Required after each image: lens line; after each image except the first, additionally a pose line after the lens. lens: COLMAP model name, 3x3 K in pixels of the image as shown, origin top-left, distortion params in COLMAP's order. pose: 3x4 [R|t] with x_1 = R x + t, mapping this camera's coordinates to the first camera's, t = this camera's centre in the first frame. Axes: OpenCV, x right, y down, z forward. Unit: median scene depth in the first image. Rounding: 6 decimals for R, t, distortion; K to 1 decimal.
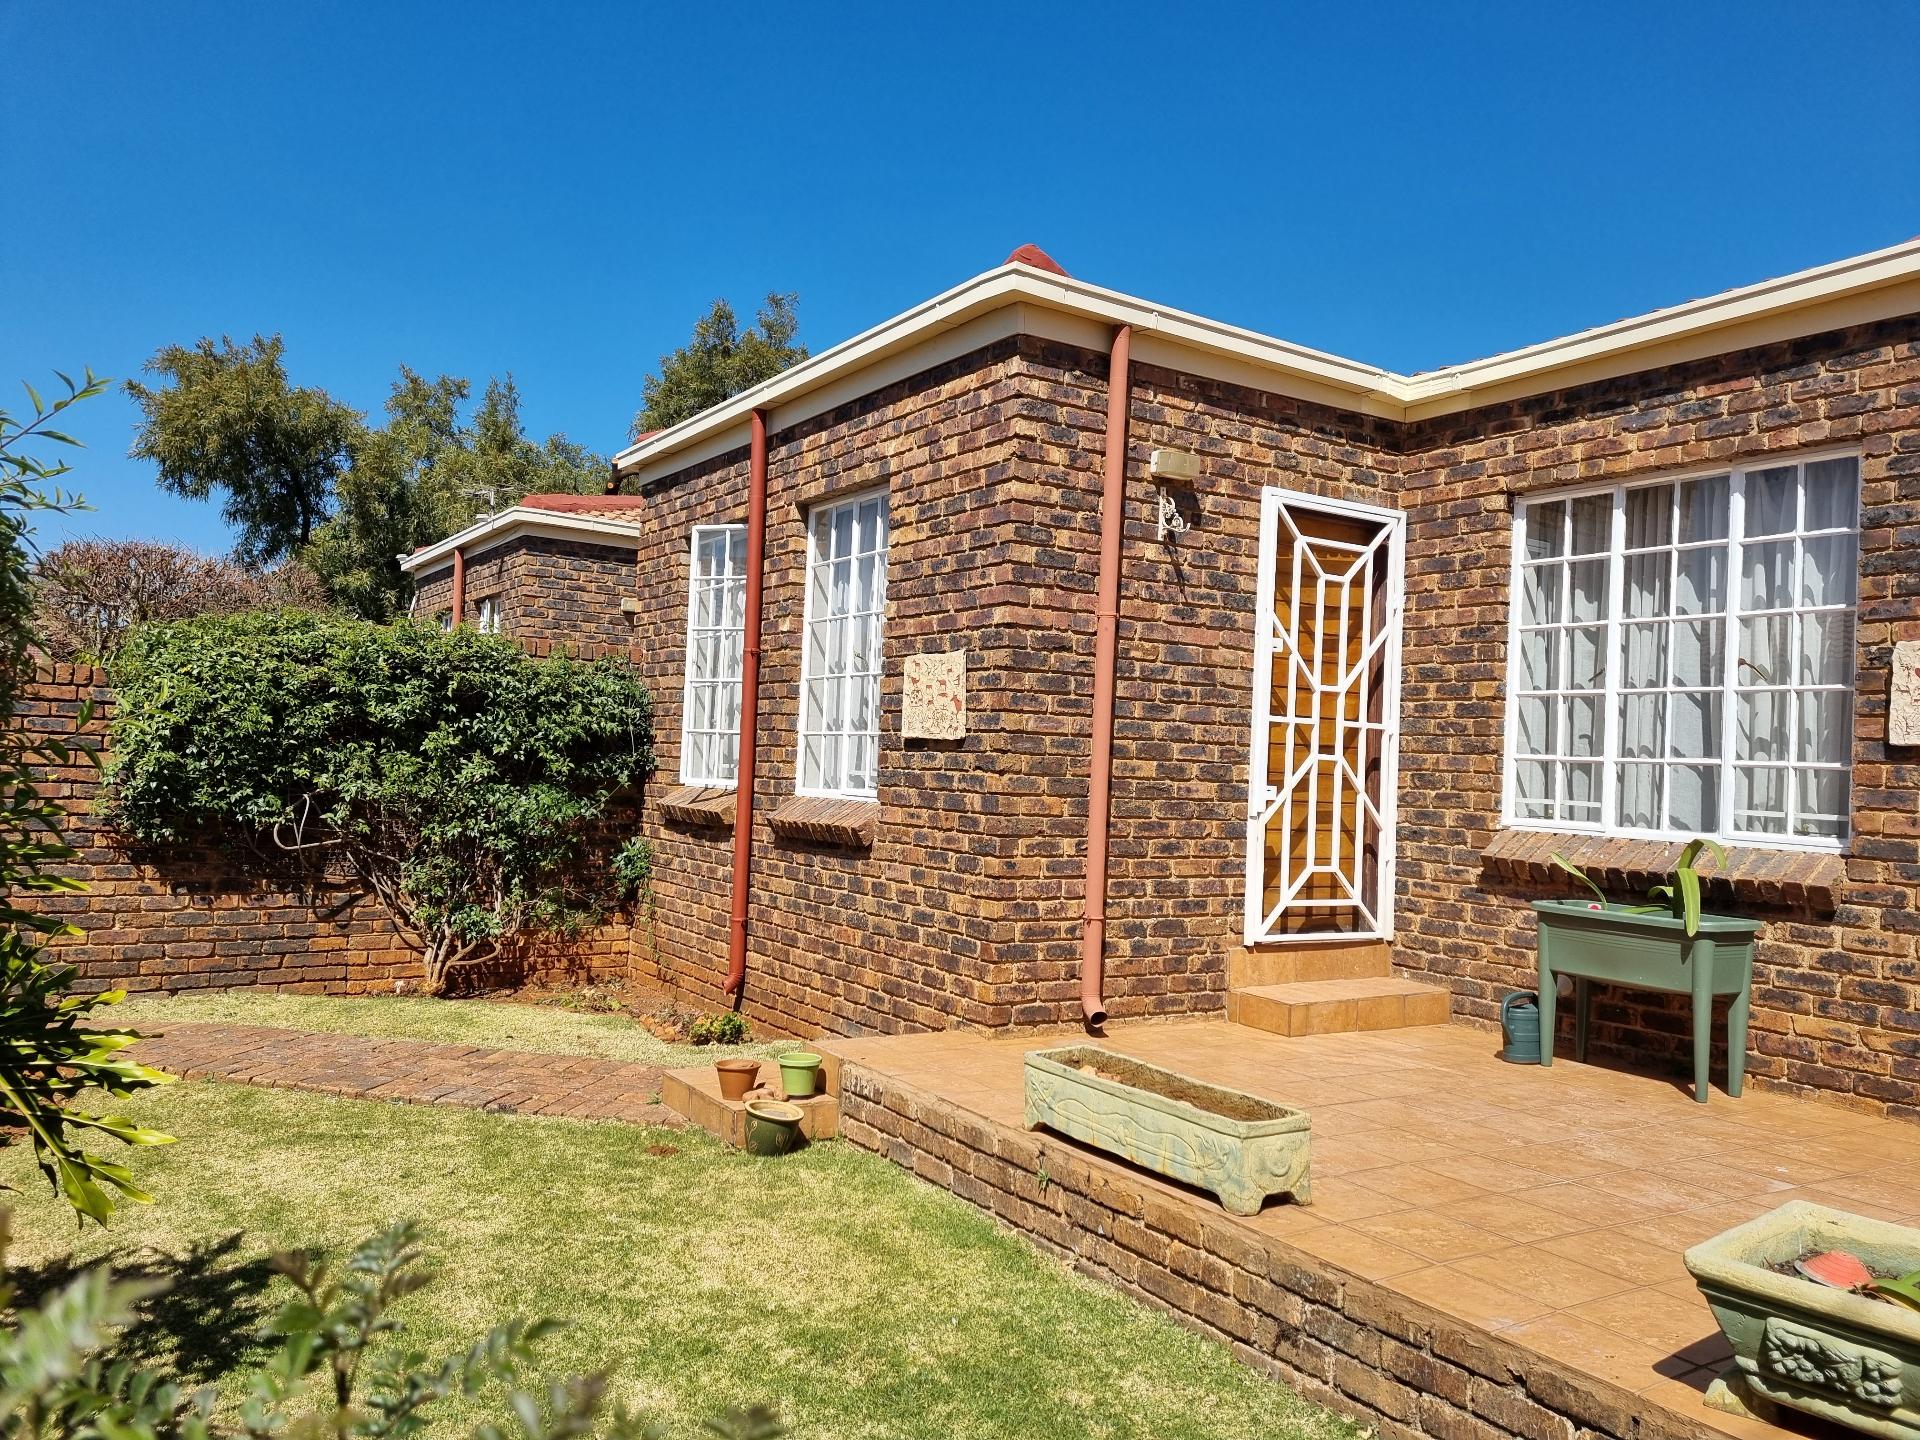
lens RADIAL K [[1435.8, 0, 963.7], [0, 1435.8, 723.5], [0, 0, 1]] dist [0.065740, -0.054009]
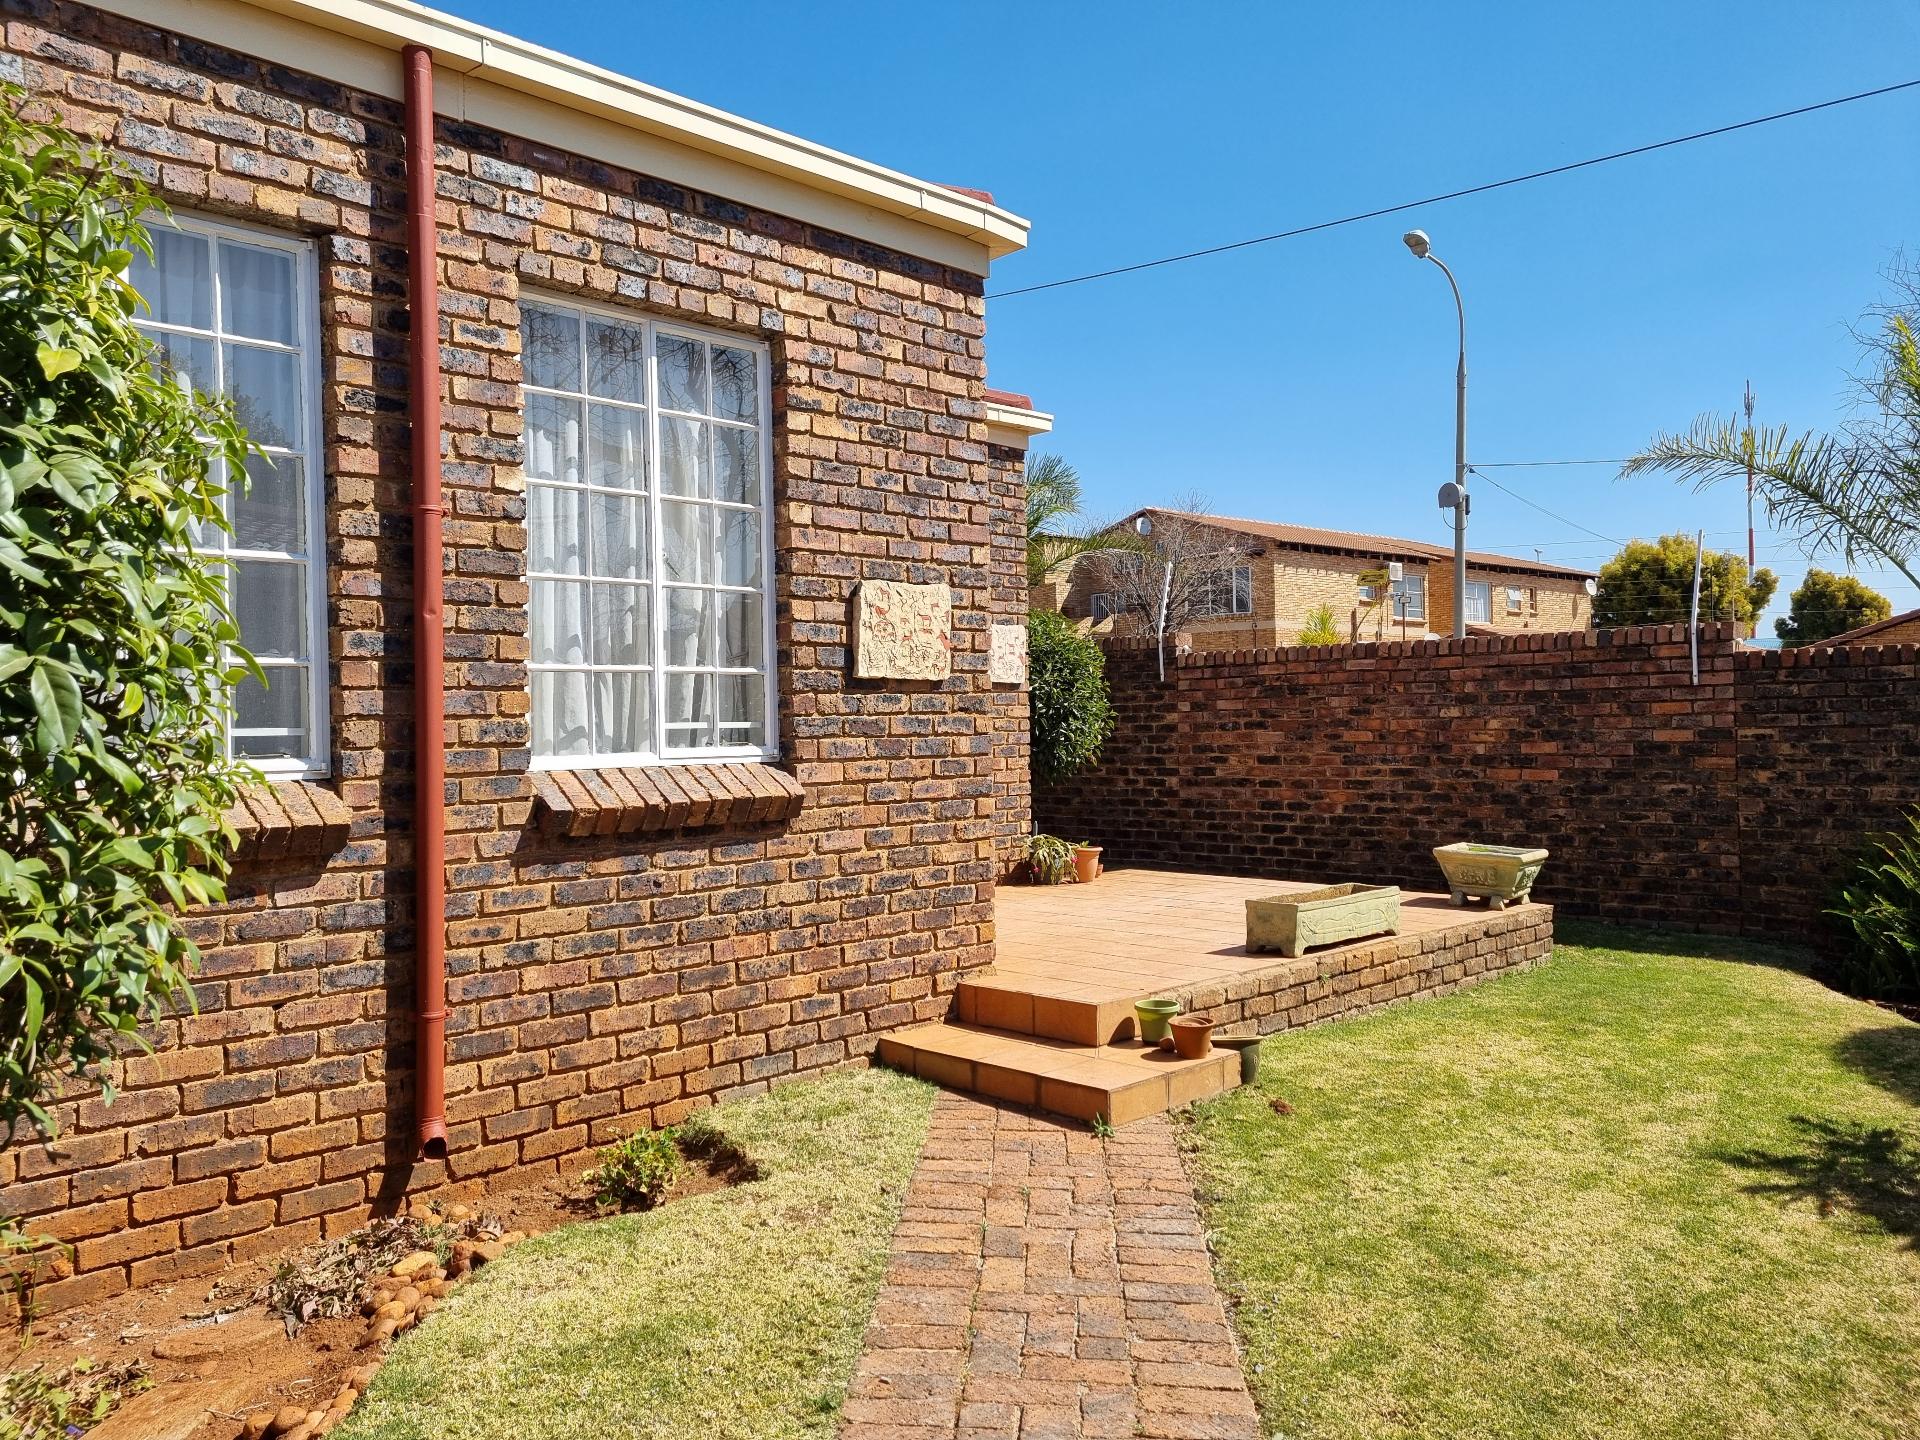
lens RADIAL K [[1435.8, 0, 950.5], [0, 1435.8, 716.7], [0, 0, 1]] dist [0.065740, -0.054009]
pose [[-0.205995, -0.030505, 0.978077, -0.919979], [-0.019066, 0.999449, 0.027156, 0.009385], [-0.978367, -0.013054, -0.206463, 1.184177]]
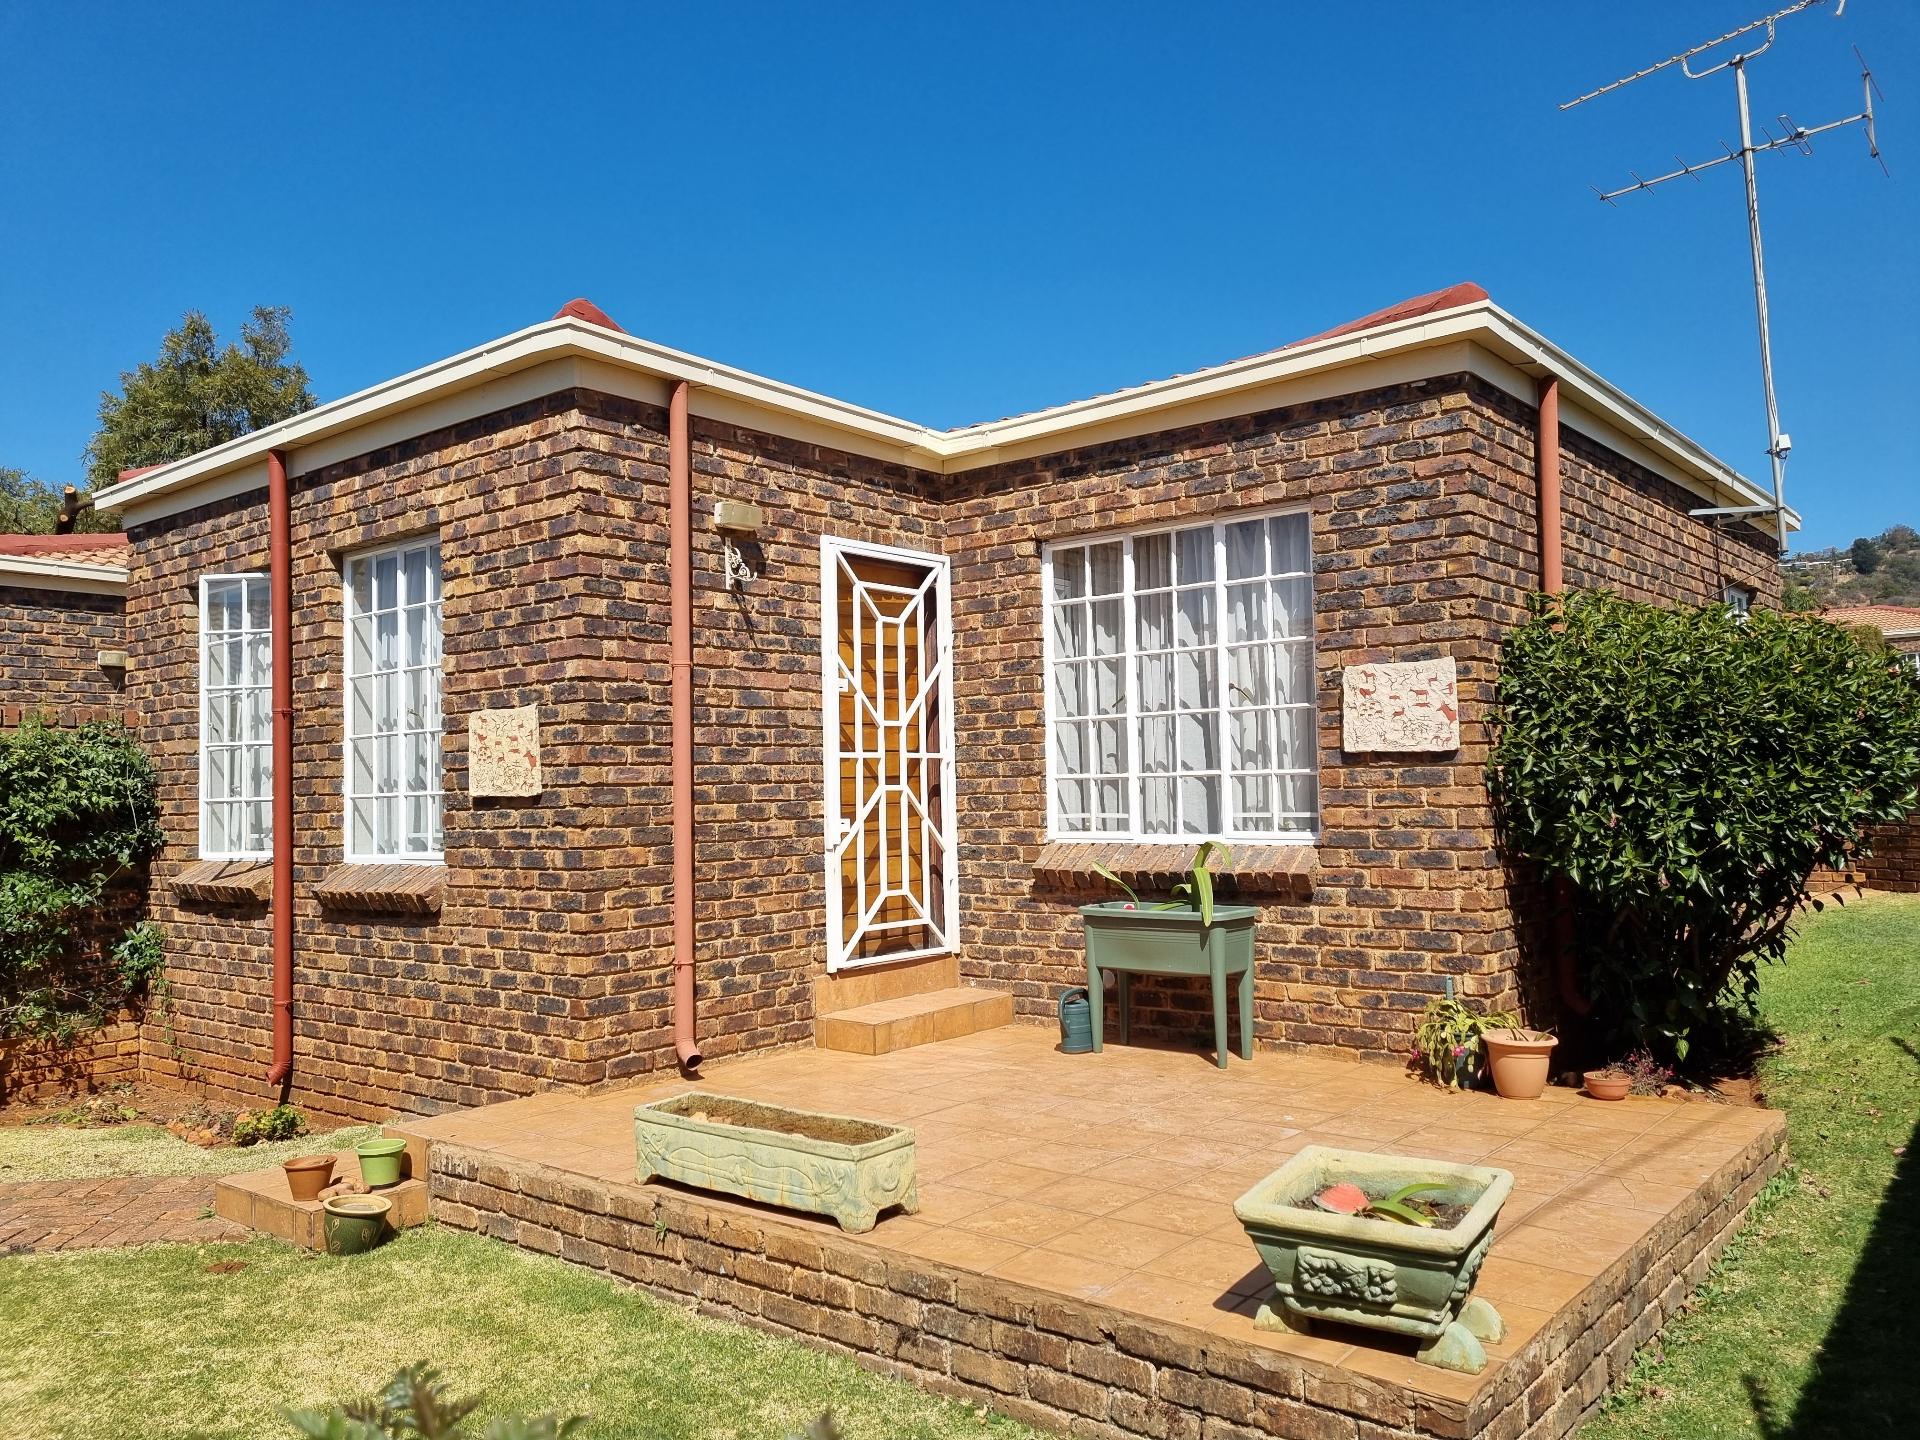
lens RADIAL K [[1435.8, 0, 966.8], [0, 1435.8, 729.3], [0, 0, 1]] dist [0.065740, -0.054009]
pose [[0.948729, -0.051173, 0.311920, -0.028492], [0.054680, 0.998501, -0.002502, -0.015655], [-0.311324, 0.019430, 0.950105, -0.030372]]
